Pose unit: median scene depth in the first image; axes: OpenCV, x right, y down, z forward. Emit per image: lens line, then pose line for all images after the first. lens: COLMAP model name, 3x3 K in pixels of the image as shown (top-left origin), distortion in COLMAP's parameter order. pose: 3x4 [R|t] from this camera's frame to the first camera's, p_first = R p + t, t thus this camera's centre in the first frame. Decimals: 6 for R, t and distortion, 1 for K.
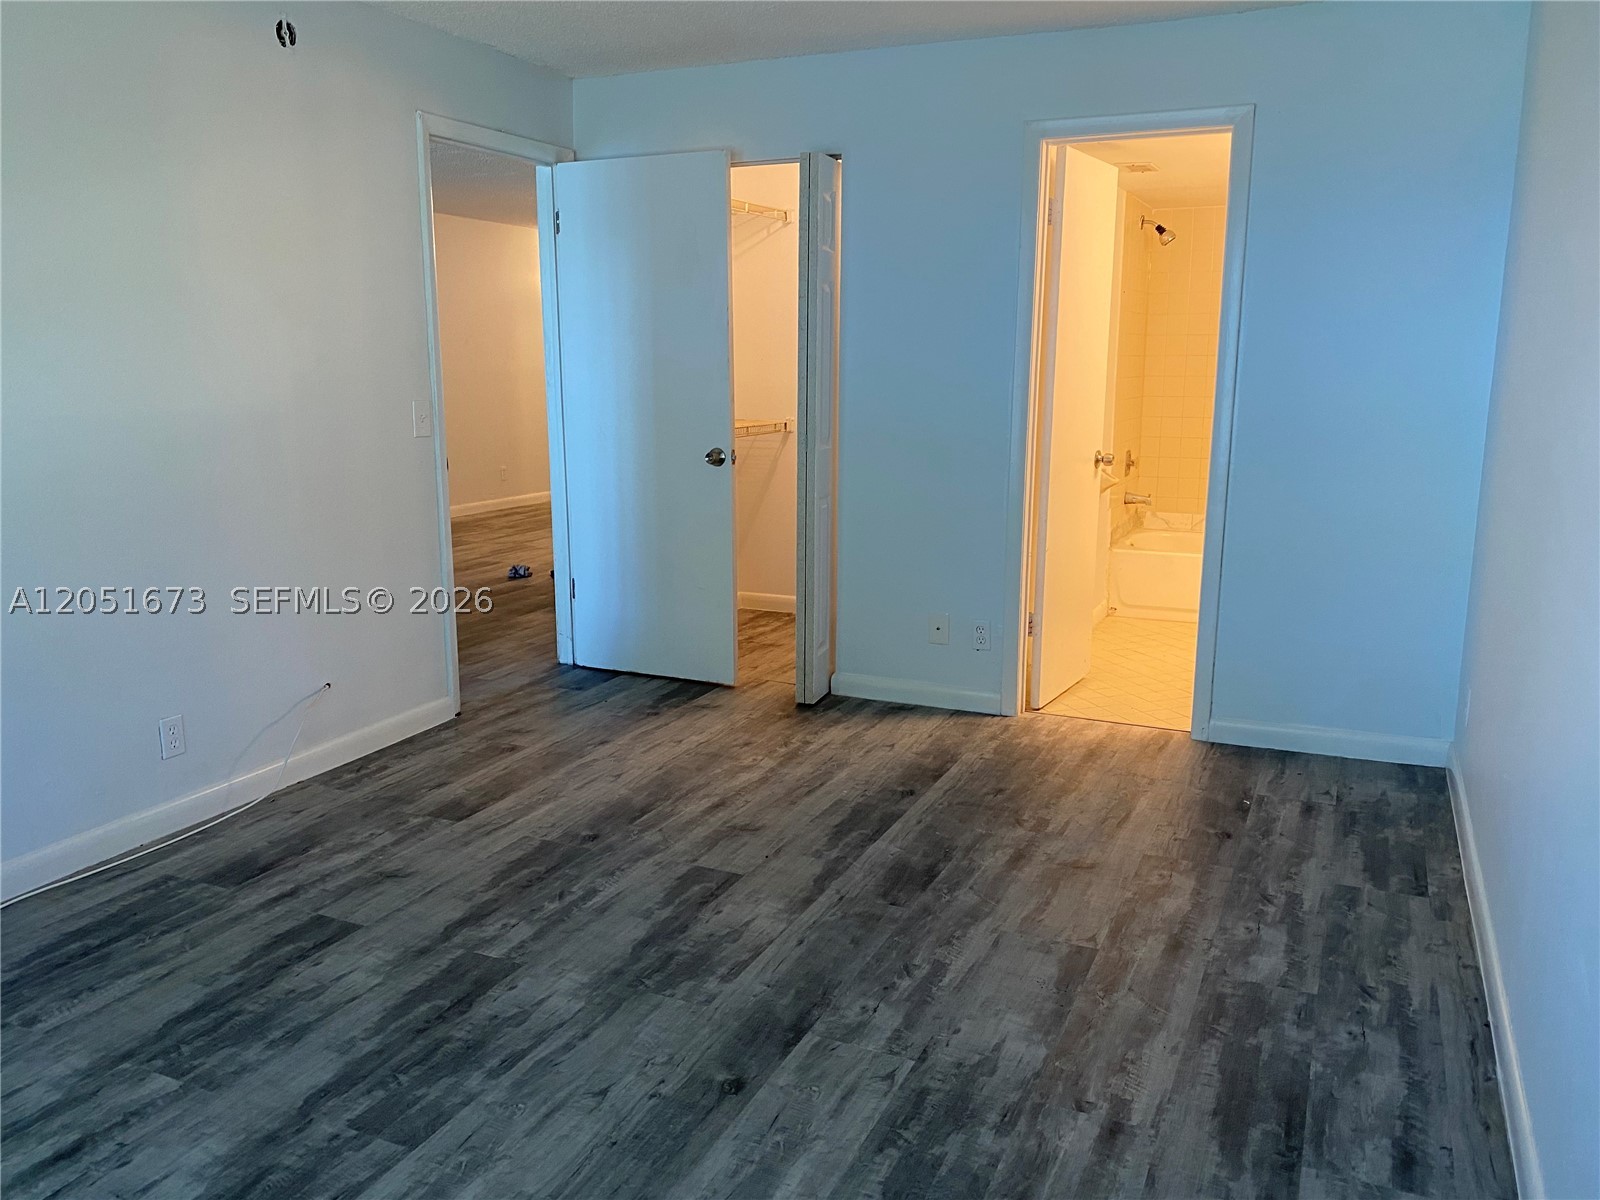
lens RADIAL K [[1211.0, 0, 800.0], [0, 1211.0, 600.0], [0, 0, 1]] dist [0.069472, -0.077047]
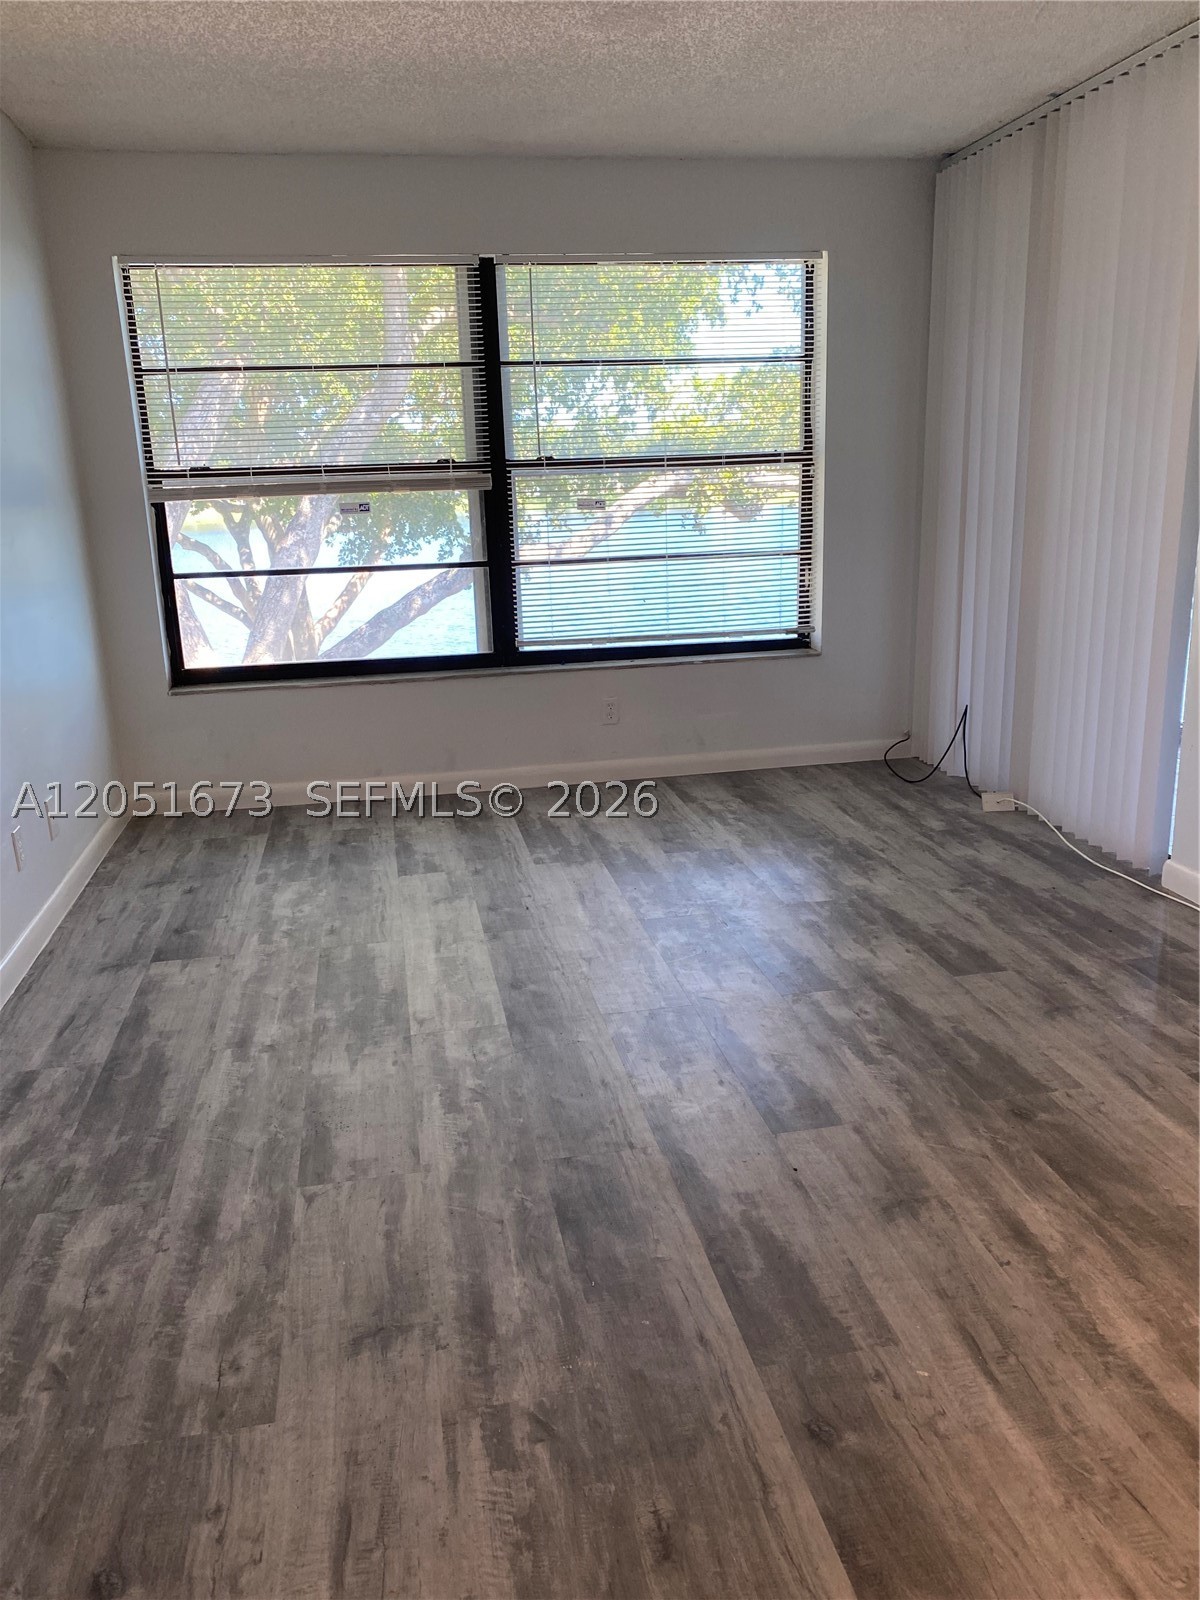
lens RADIAL K [[1211.0, 0, 600.0], [0, 1211.0, 800.0], [0, 0, 1]] dist [0.069472, -0.077047]
pose [[-0.811447, 0.178024, -0.556652, 0.461389], [-0.085236, 0.906242, 0.414077, -0.288689], [0.578177, 0.383448, -0.720193, 1.513512]]
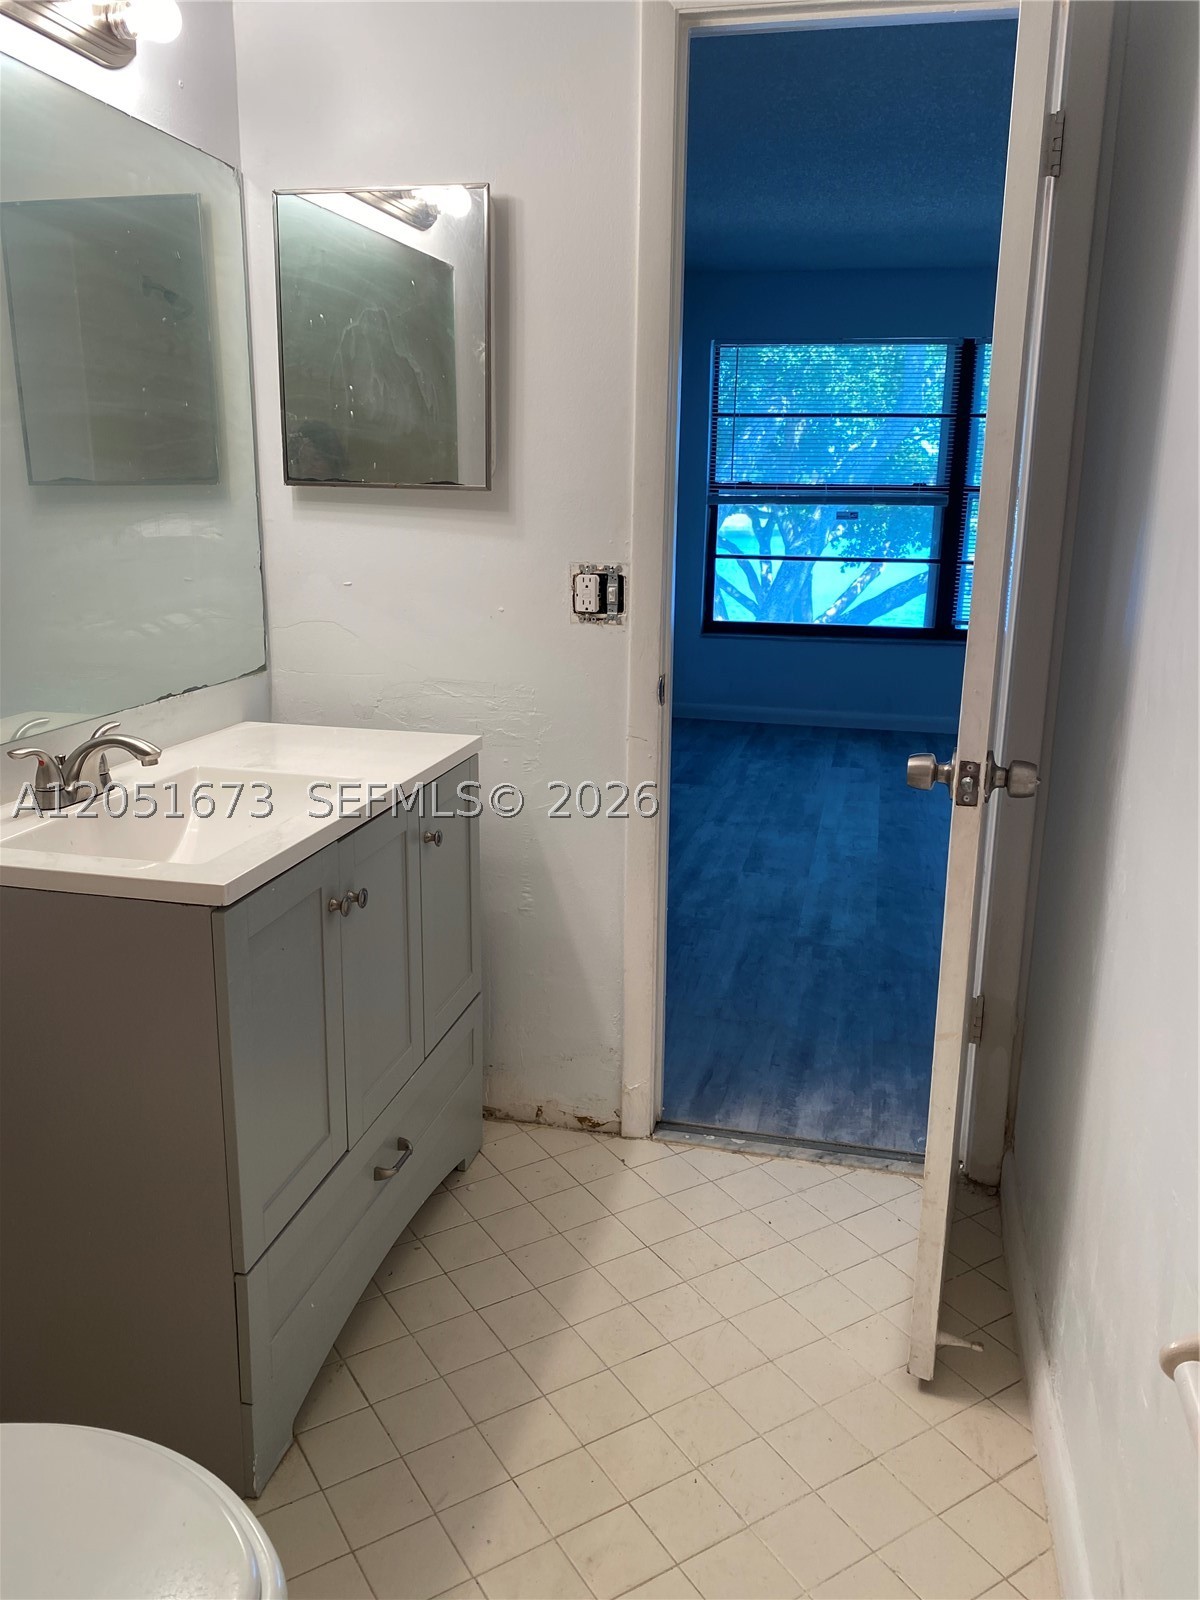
lens RADIAL K [[1211.0, 0, 600.0], [0, 1211.0, 800.0], [0, 0, 1]] dist [0.069472, -0.077047]
pose [[-0.977757, 0.036061, -0.206617, 0.687720], [-0.058339, 0.899475, 0.433060, -0.418531], [0.201464, 0.435482, -0.877364, 2.129400]]
